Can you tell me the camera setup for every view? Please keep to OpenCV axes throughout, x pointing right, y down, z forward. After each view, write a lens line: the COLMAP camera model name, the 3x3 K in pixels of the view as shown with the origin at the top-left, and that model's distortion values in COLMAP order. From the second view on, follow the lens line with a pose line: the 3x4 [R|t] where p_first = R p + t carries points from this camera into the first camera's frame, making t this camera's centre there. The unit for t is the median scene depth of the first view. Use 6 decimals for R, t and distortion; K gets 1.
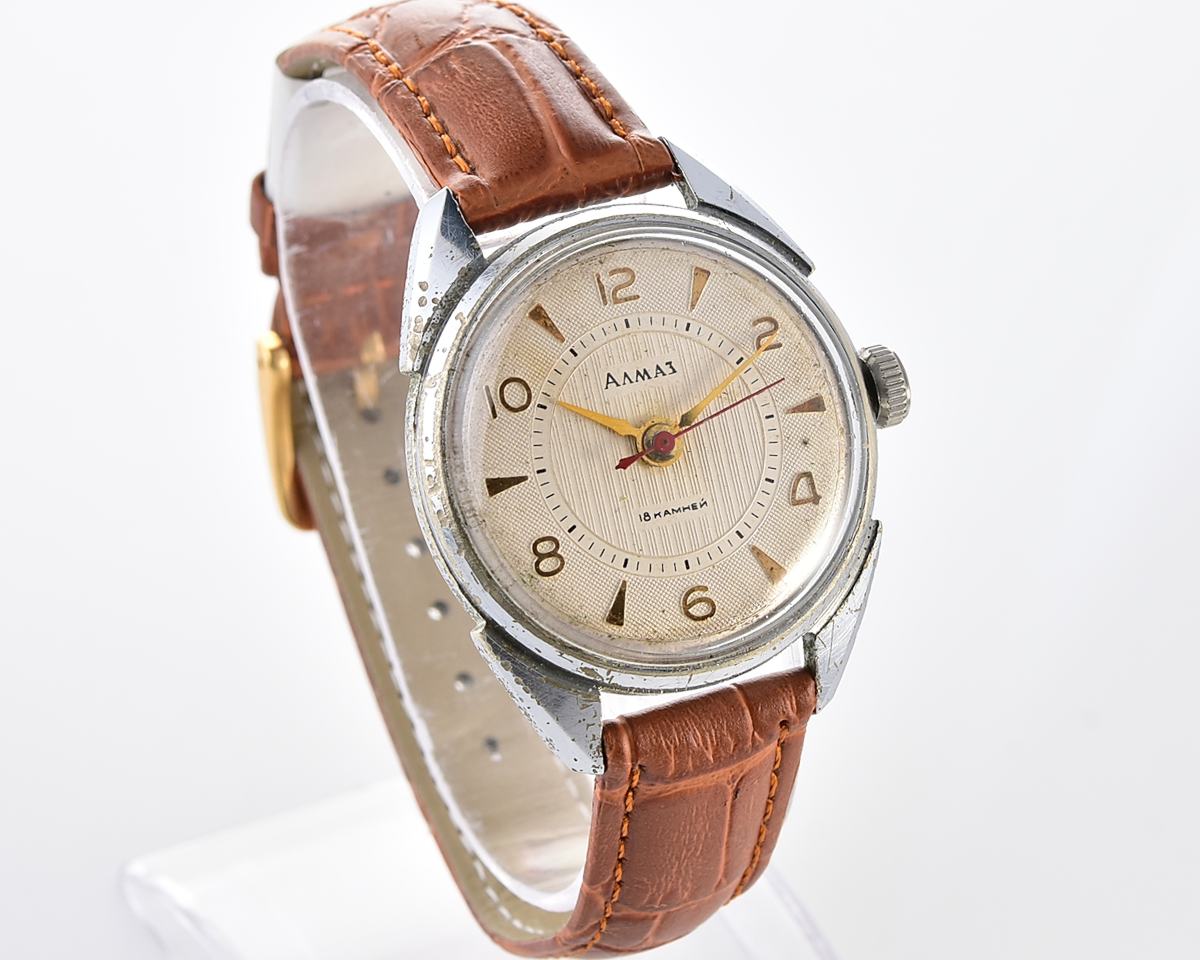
lens RADIAL K [[4398.5, 0, 600.6], [0, 4398.5, 479.1], [0, 0, 1]] dist [0.605404, 0.000000]
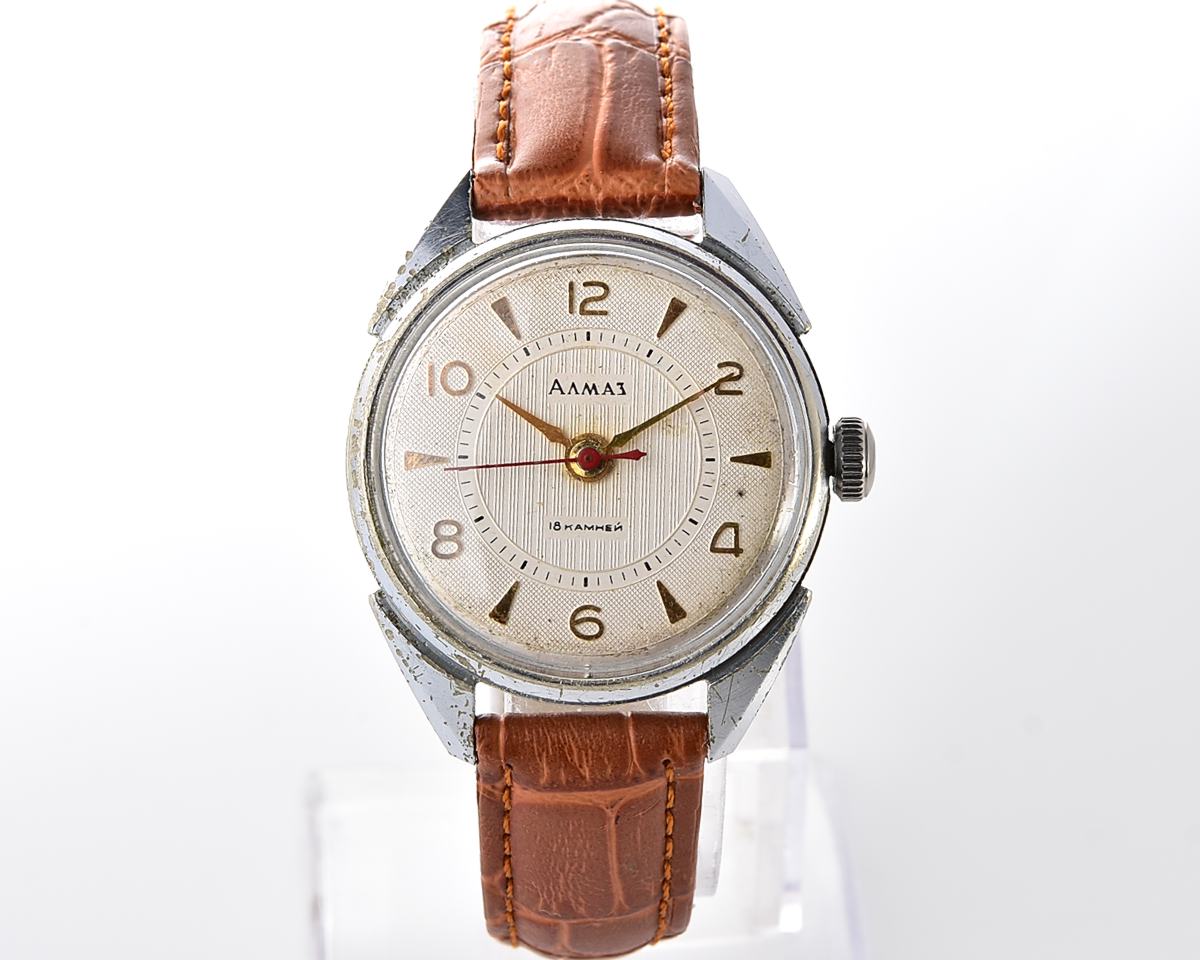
lens RADIAL K [[4398.5, 0, 595.8], [0, 4398.5, 484.6], [0, 0, 1]] dist [0.605404, 0.000000]
pose [[0.917644, 0.231457, -0.323043, 0.341228], [-0.231933, 0.972005, 0.037597, -0.040549], [0.322701, 0.040424, 0.945637, 0.047681]]
